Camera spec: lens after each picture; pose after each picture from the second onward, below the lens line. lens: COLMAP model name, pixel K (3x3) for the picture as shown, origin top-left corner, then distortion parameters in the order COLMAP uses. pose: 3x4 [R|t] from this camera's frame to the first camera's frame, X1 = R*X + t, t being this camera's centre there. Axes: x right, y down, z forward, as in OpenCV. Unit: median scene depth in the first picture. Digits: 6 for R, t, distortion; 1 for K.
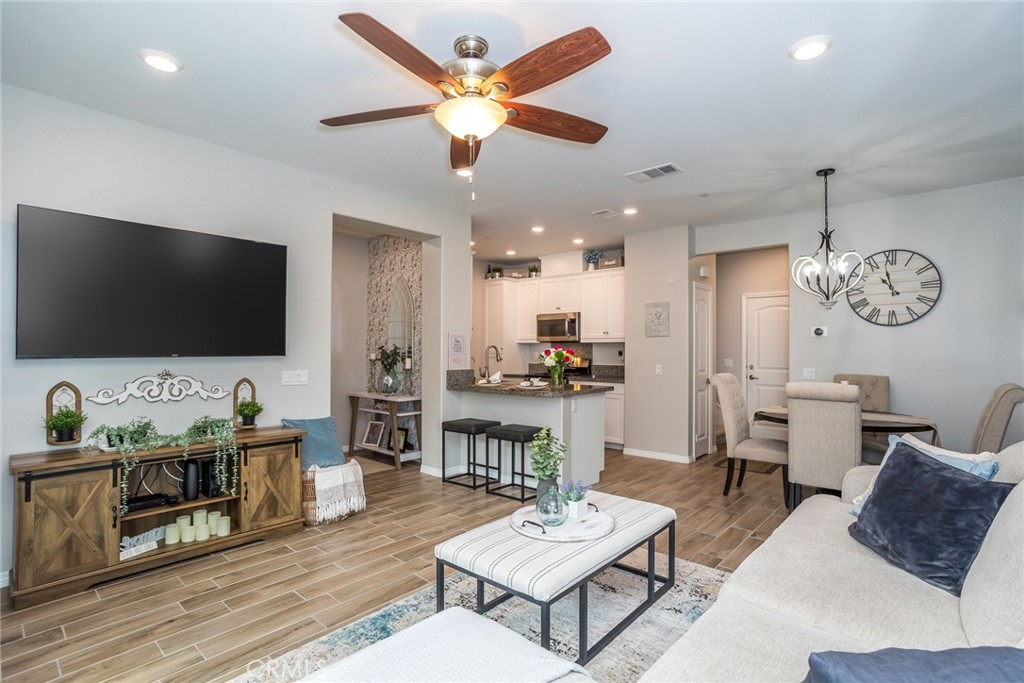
lens RADIAL K [[493.9, 0, 512.0], [0, 493.9, 341.5], [0, 0, 1]] dist [-0.057158, 0.031594]
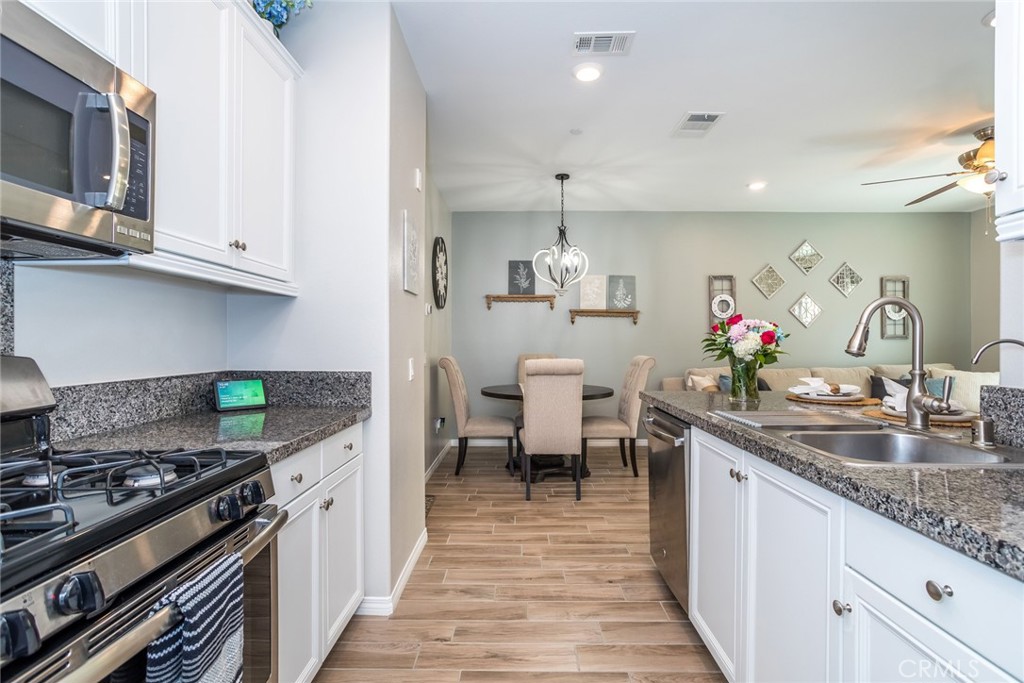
lens RADIAL K [[490.3, 0, 513.9], [0, 490.3, 339.8], [0, 0, 1]] dist [-0.059836, 0.037749]
pose [[-0.654280, -0.002621, 0.756248, -0.122185], [-0.017814, 0.999770, -0.011947, 0.042925], [-0.756043, -0.021289, -0.654176, 1.511353]]
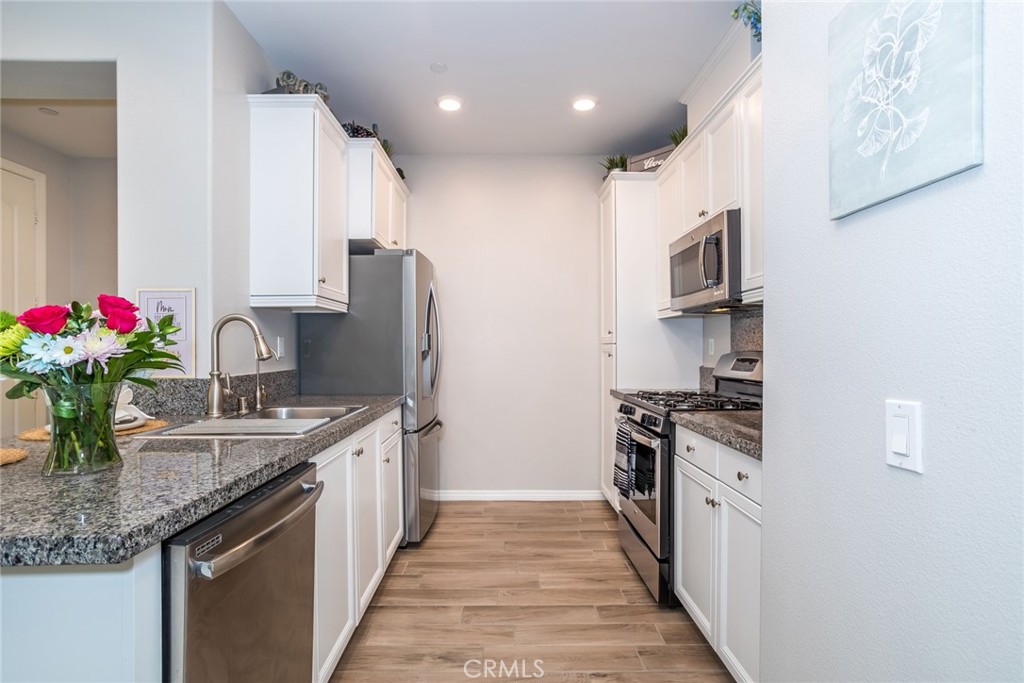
lens RADIAL K [[493.9, 0, 512.0], [0, 493.9, 341.5], [0, 0, 1]] dist [-0.057158, 0.031594]
pose [[0.665078, -0.014230, -0.746638, 0.410634], [0.020048, 0.999798, -0.001197, 0.035483], [0.746505, -0.014172, 0.665229, 1.029773]]
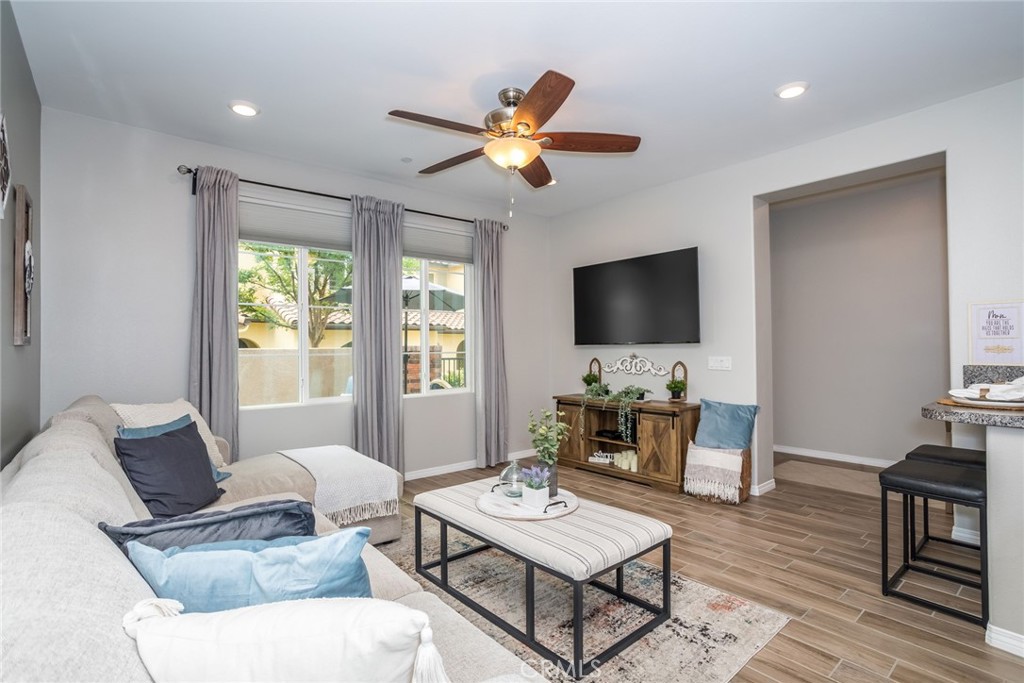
lens RADIAL K [[490.3, 0, 513.9], [0, 490.3, 339.8], [0, 0, 1]] dist [-0.059836, 0.037749]
pose [[-0.140530, -0.014839, -0.989965, 0.561844], [0.026507, 0.999473, -0.018744, 0.024453], [0.989722, -0.028875, -0.140063, 0.569488]]
